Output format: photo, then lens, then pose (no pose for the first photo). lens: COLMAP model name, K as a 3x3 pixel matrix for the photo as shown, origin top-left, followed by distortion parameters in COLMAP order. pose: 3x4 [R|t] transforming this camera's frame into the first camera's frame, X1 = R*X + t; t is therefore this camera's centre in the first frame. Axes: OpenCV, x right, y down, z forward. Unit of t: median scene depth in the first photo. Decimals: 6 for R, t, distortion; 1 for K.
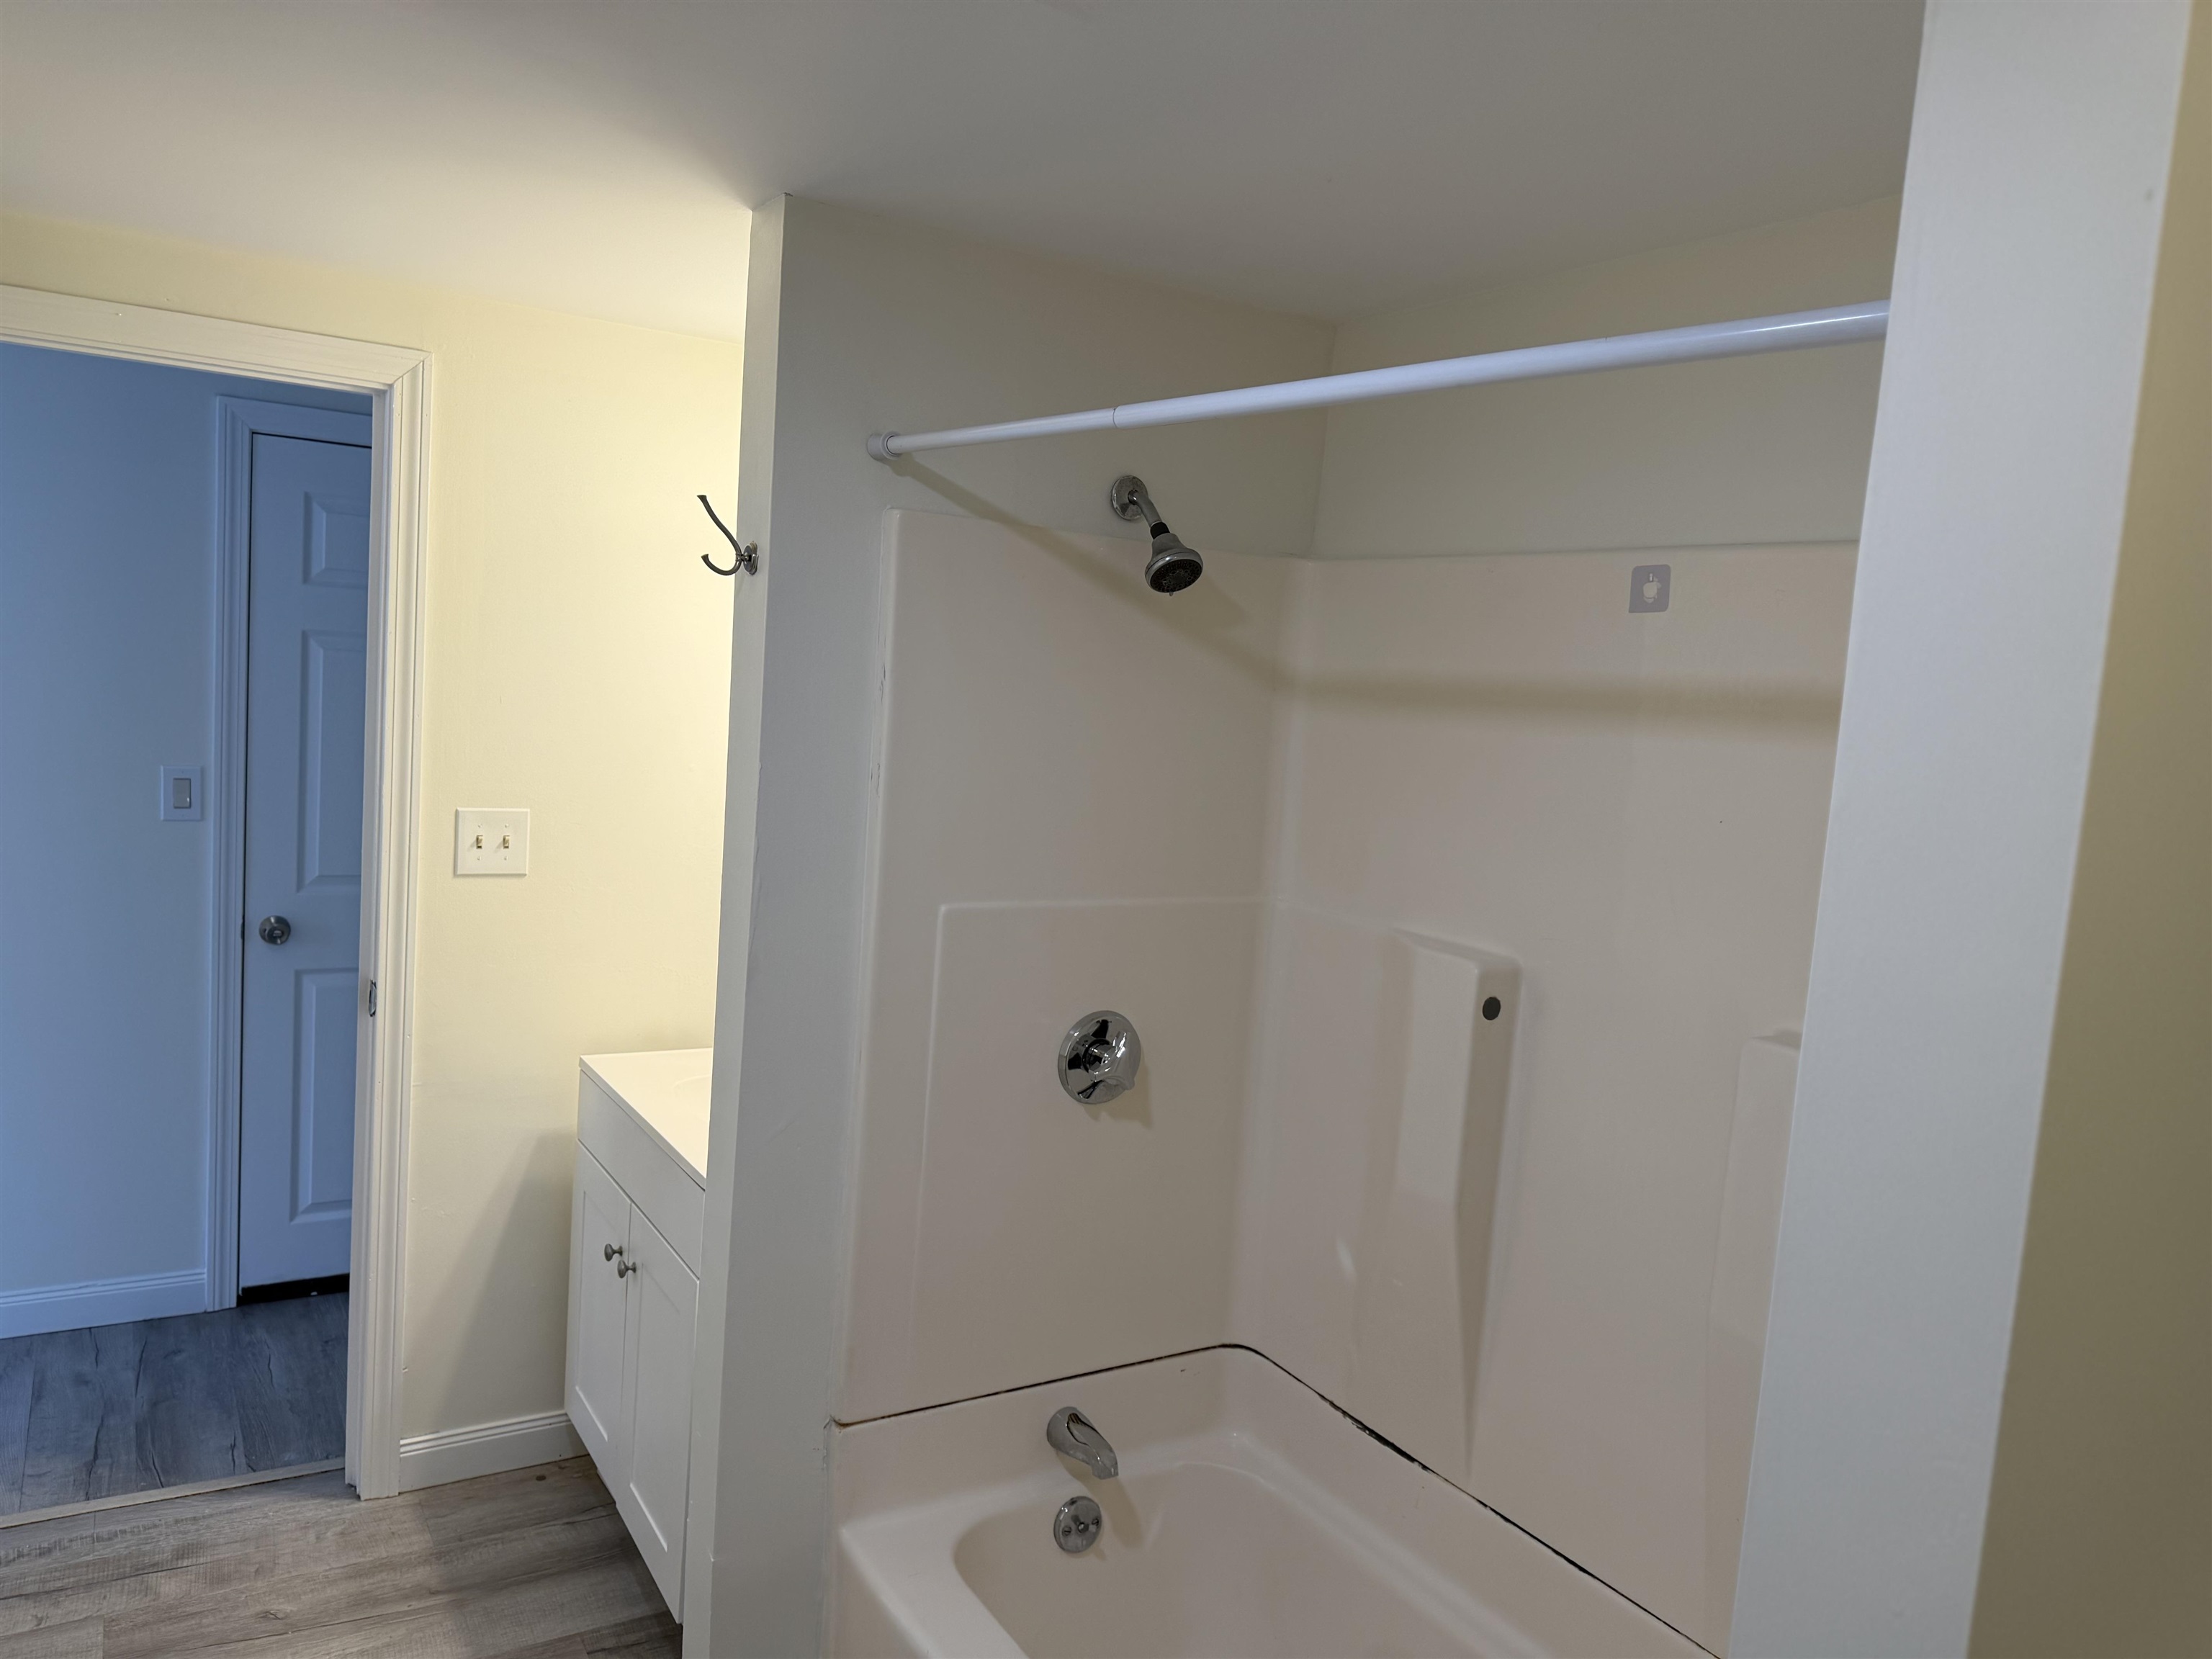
lens RADIAL K [[1557.8, 0, 1100.8], [0, 1557.8, 821.2], [0, 0, 1]] dist [0.111927, -0.136245]
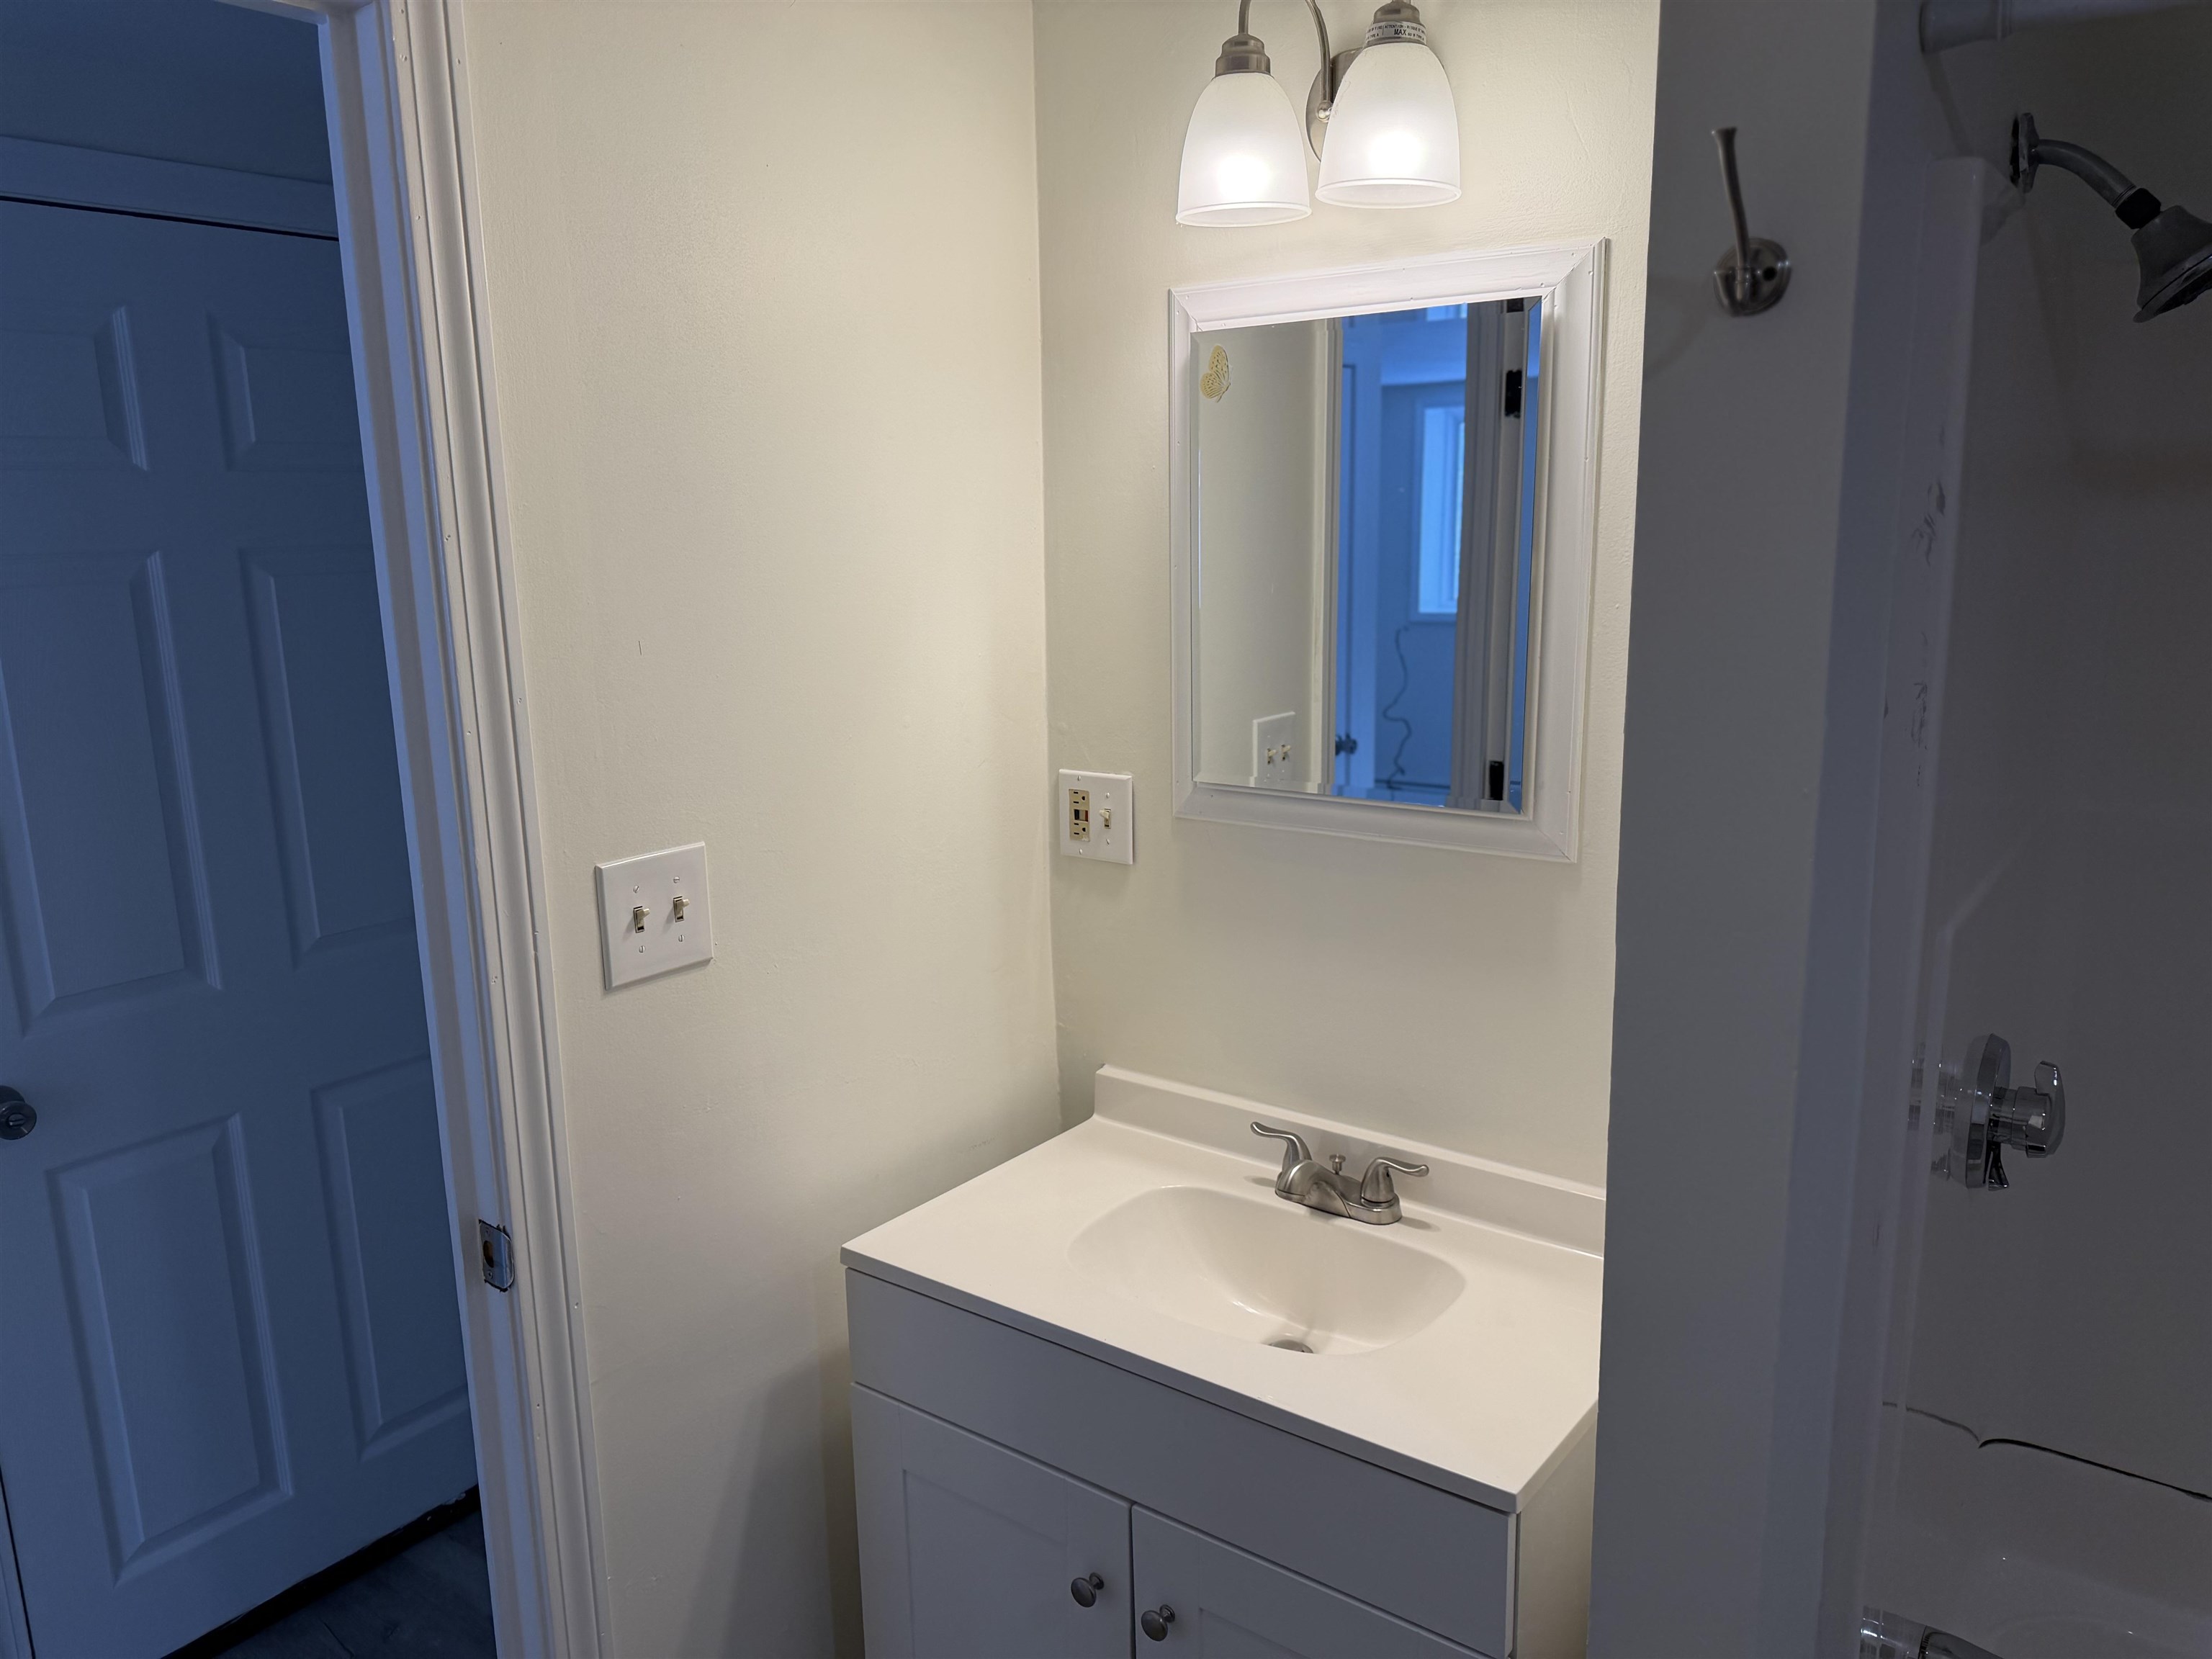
lens RADIAL K [[1561.6, 0, 1106.0], [0, 1561.6, 829.5], [0, 0, 1]] dist [0.023445, -0.020738]
pose [[0.922357, -0.161036, 0.351176, -0.426884], [0.119657, 0.983365, 0.136657, -0.068735], [-0.367341, -0.084026, 0.926283, 0.459683]]
